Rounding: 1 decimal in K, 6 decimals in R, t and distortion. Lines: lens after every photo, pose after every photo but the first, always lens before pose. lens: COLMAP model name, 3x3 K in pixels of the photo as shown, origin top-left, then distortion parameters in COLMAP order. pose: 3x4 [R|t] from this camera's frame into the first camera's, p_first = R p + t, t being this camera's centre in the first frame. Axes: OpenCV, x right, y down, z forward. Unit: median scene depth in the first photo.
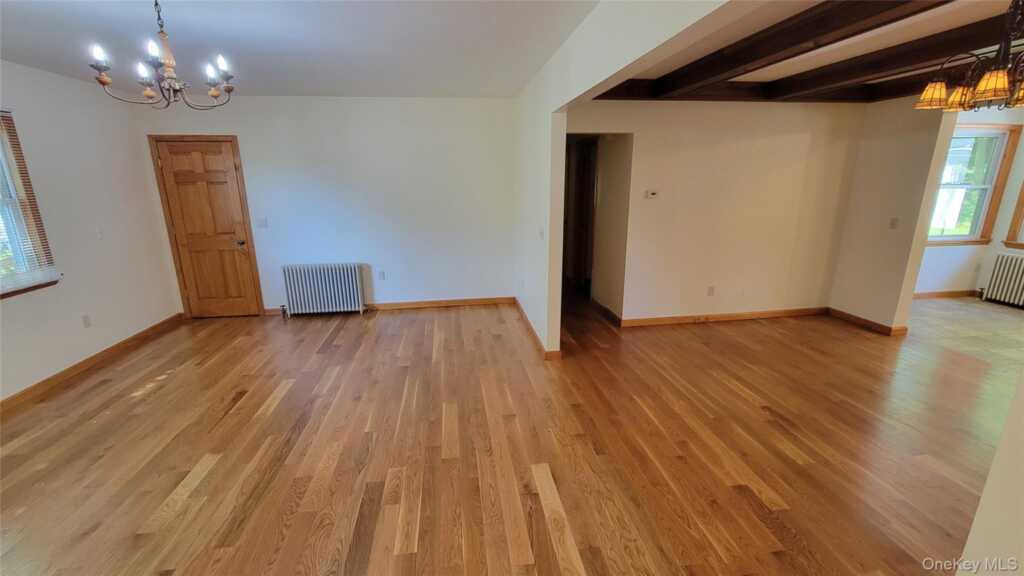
lens RADIAL K [[419.1, 0, 505.9], [0, 419.1, 286.0], [0, 0, 1]] dist [-0.003376, 0.000526]
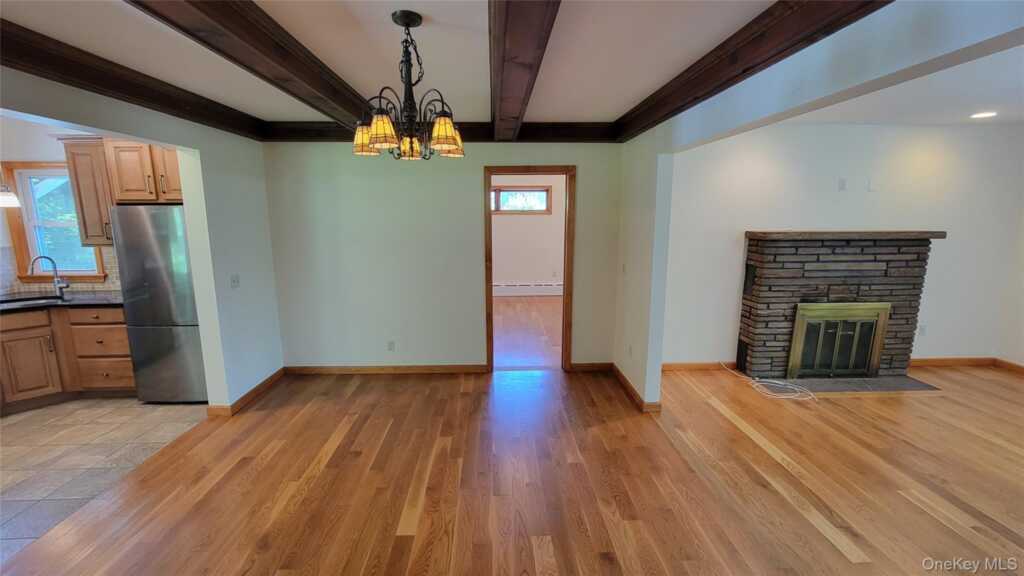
lens RADIAL K [[419.1, 0, 505.9], [0, 419.1, 286.0], [0, 0, 1]] dist [-0.003376, 0.000526]
pose [[-0.994702, -0.003048, 0.102754, 0.415961], [0.039616, 0.910989, 0.410523, -0.262760], [-0.094859, 0.412419, -0.906042, 0.945428]]
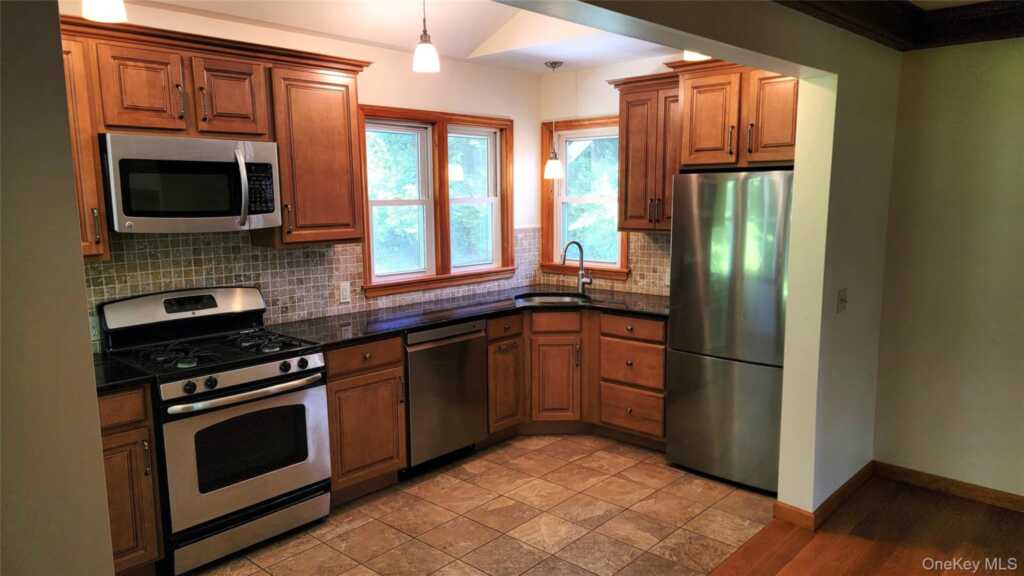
lens RADIAL K [[705.5, 0, 519.2], [0, 705.5, 296.6], [0, 0, 1]] dist [0.092190, -0.090252]
pose [[-0.643431, -0.097559, 0.759262, 0.663597], [0.207881, 0.932305, 0.295960, -0.275165], [-0.736738, 0.348266, -0.579593, 0.987022]]
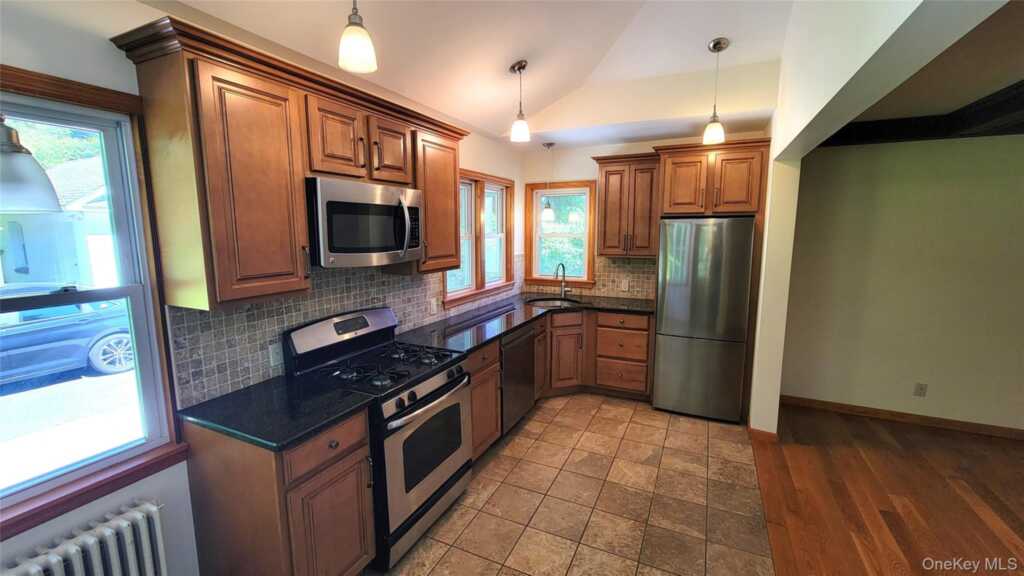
lens RADIAL K [[419.1, 0, 505.9], [0, 419.1, 286.0], [0, 0, 1]] dist [-0.003376, 0.000526]
pose [[-0.832895, -0.061129, 0.550045, 1.067494], [0.152175, 0.930275, 0.333813, -0.310802], [-0.532099, 0.361734, -0.765519, 1.099395]]
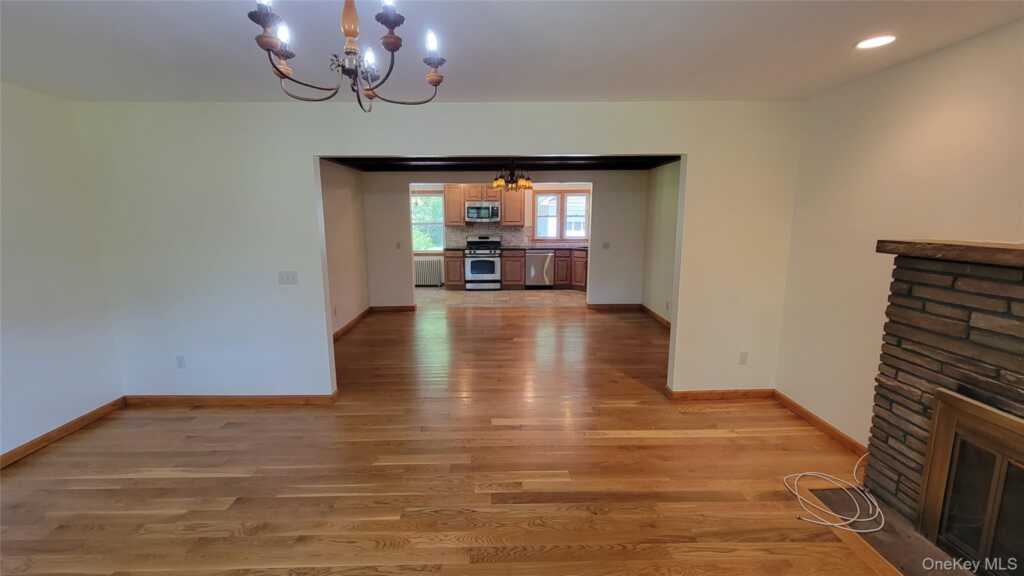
lens RADIAL K [[419.1, 0, 505.9], [0, 419.1, 286.0], [0, 0, 1]] dist [-0.003376, 0.000526]
pose [[0.114563, -0.156255, 0.981050, -0.706765], [0.251764, 0.959879, 0.123483, -0.094244], [-0.960984, 0.232846, 0.149306, 0.383316]]
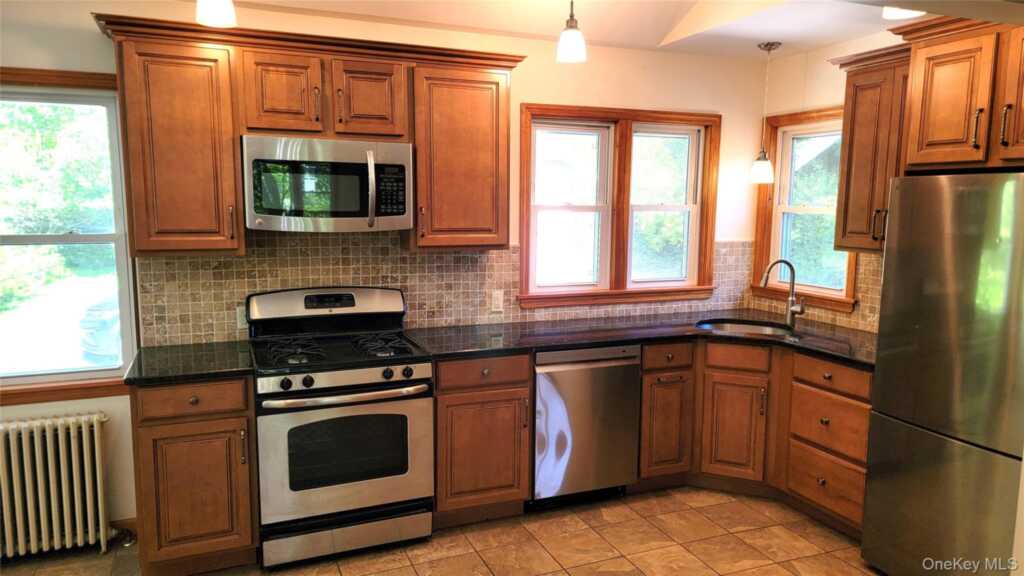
lens RADIAL K [[708.2, 0, 518.9], [0, 708.2, 291.9], [0, 0, 1]] dist [0.089918, -0.080728]
pose [[-0.264300, -0.116477, 0.957381, 0.666976], [0.236153, 0.954646, 0.181338, -0.209767], [-0.935082, 0.274016, -0.224806, 0.757634]]
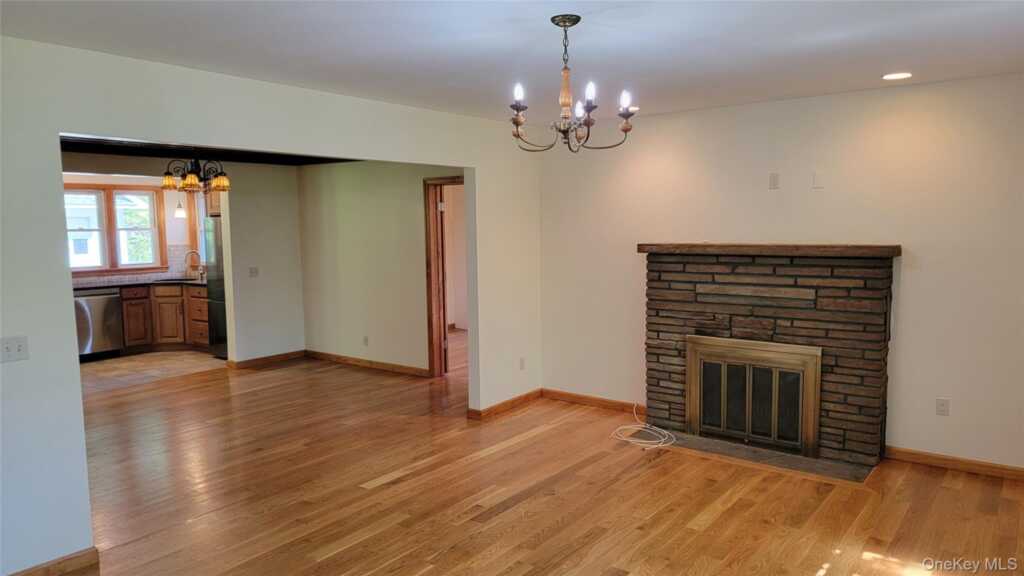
lens RADIAL K [[705.5, 0, 519.2], [0, 705.5, 296.6], [0, 0, 1]] dist [0.092190, -0.090252]
pose [[-0.717629, -0.057184, 0.694074, -0.872450], [0.191749, 0.941879, 0.275856, -0.282528], [-0.669508, 0.331050, -0.664954, 1.065847]]
